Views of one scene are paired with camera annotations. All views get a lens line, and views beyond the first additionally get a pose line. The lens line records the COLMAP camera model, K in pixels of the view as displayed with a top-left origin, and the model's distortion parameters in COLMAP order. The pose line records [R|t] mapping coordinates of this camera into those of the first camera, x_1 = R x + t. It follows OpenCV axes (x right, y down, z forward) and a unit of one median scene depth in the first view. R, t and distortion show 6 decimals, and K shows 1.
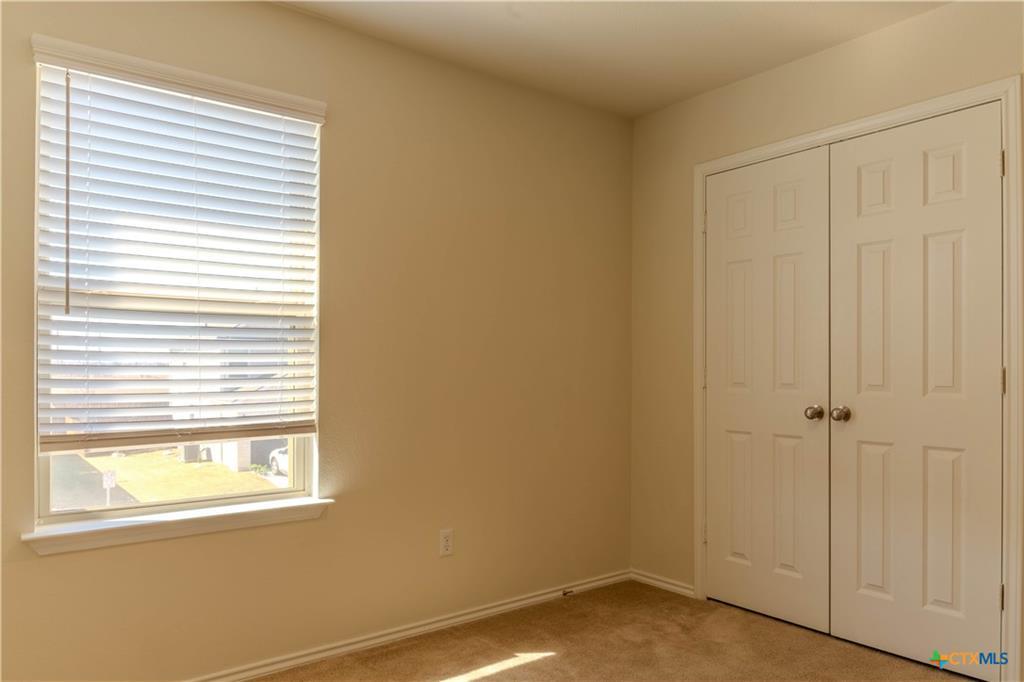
lens RADIAL K [[716.5, 0, 511.6], [0, 716.5, 361.1], [0, 0, 1]] dist [0.043921, -0.000569]
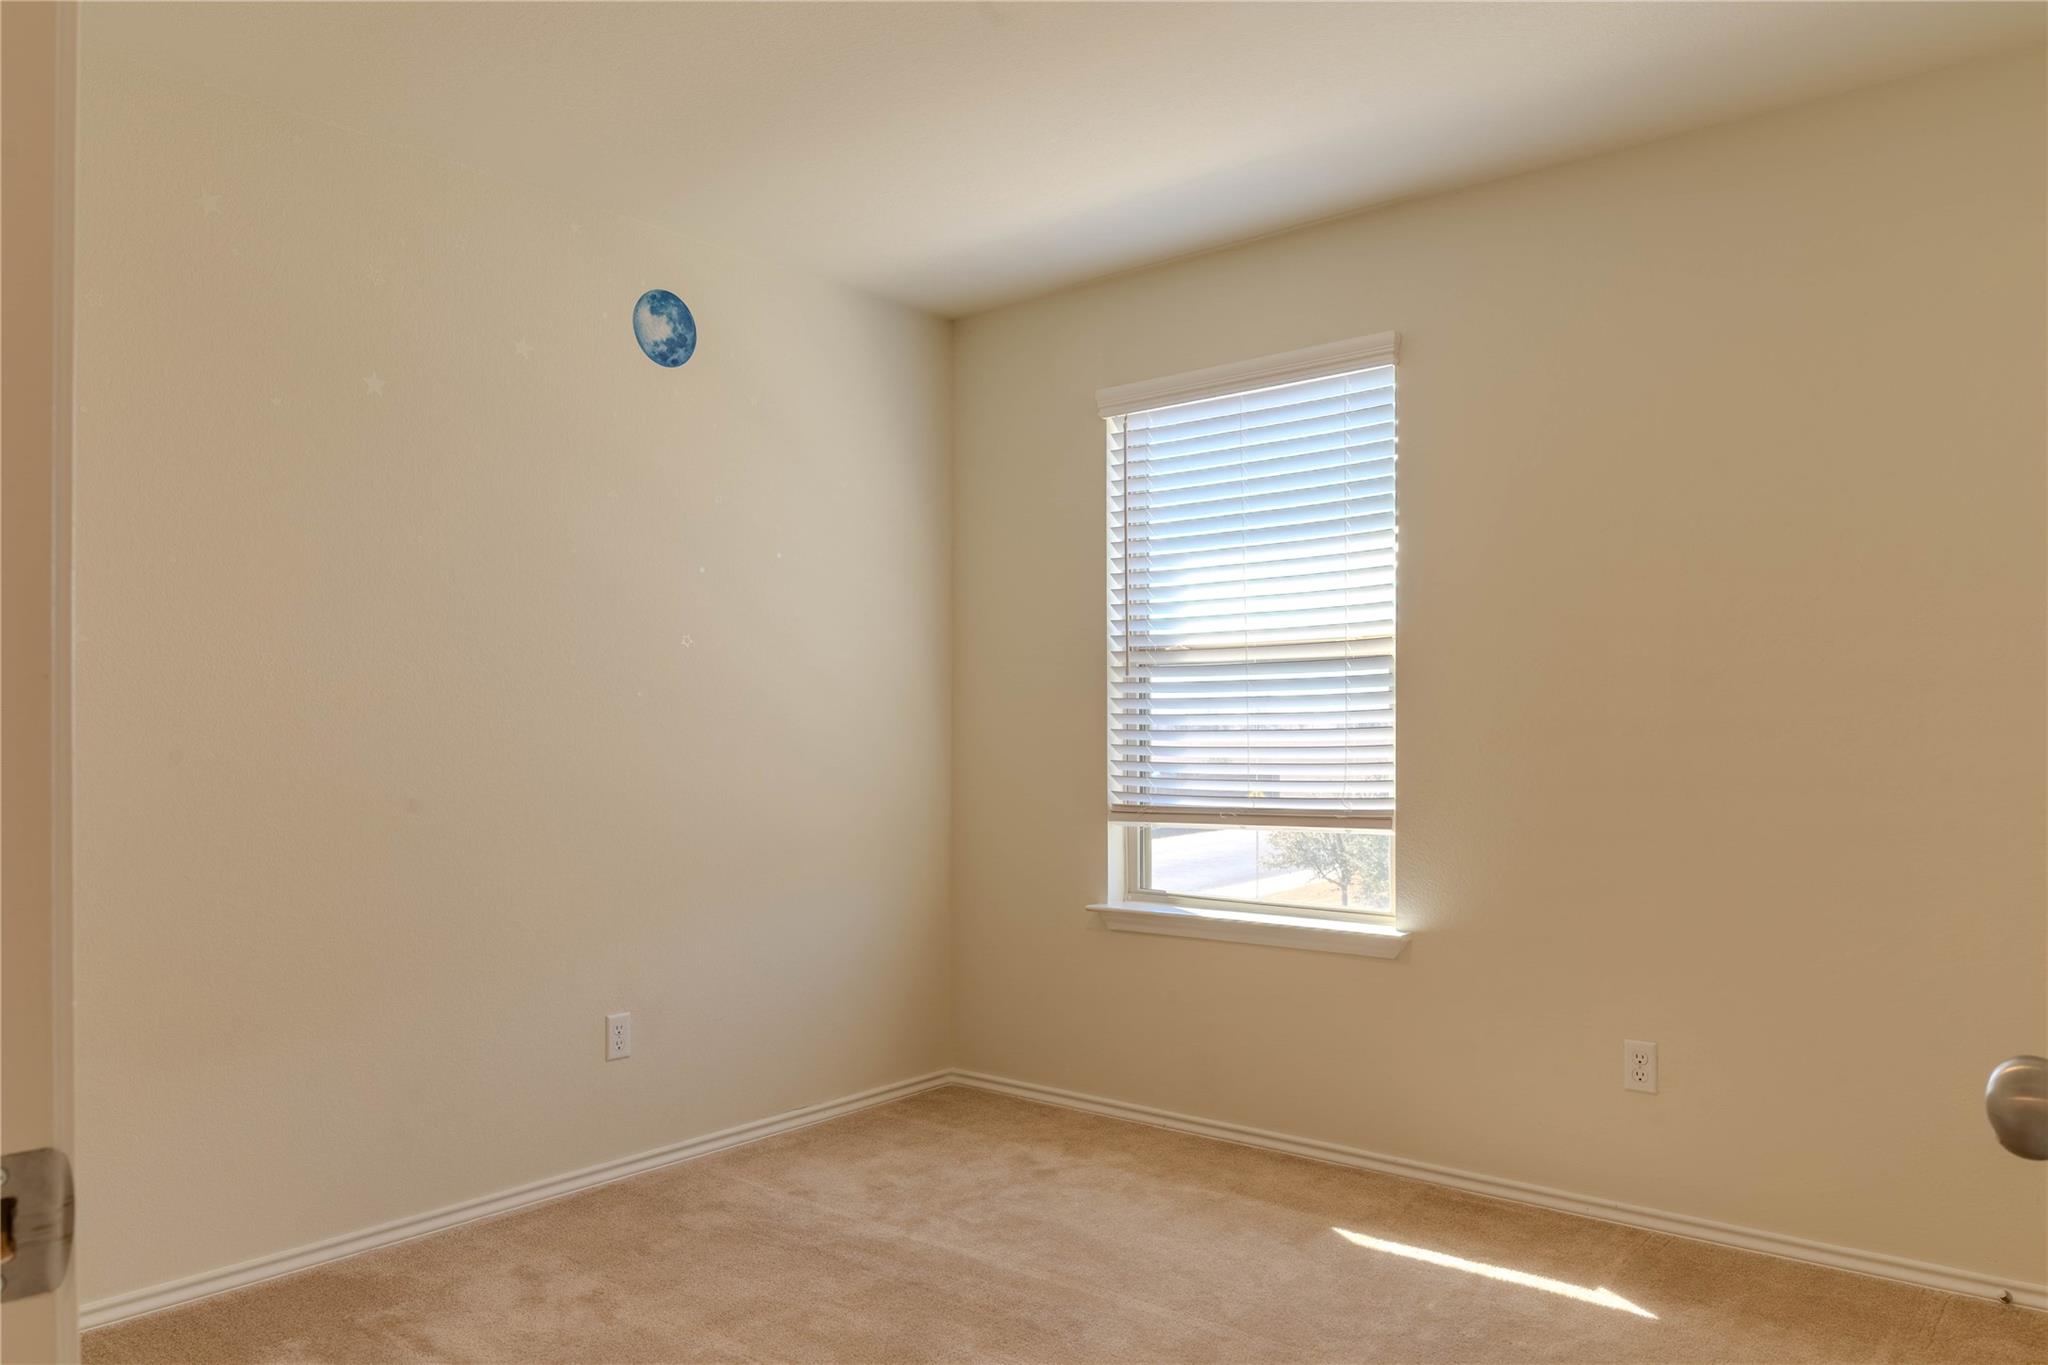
lens RADIAL K [[1426.4, 0, 1024.0], [0, 1426.4, 682.5], [0, 0, 1]] dist [-0.000840, -0.001058]
pose [[0.226959, -0.033724, -0.973320, 0.931220], [0.009074, 0.999430, -0.032513, 0.003766], [0.973862, -0.001452, 0.227136, 0.373048]]
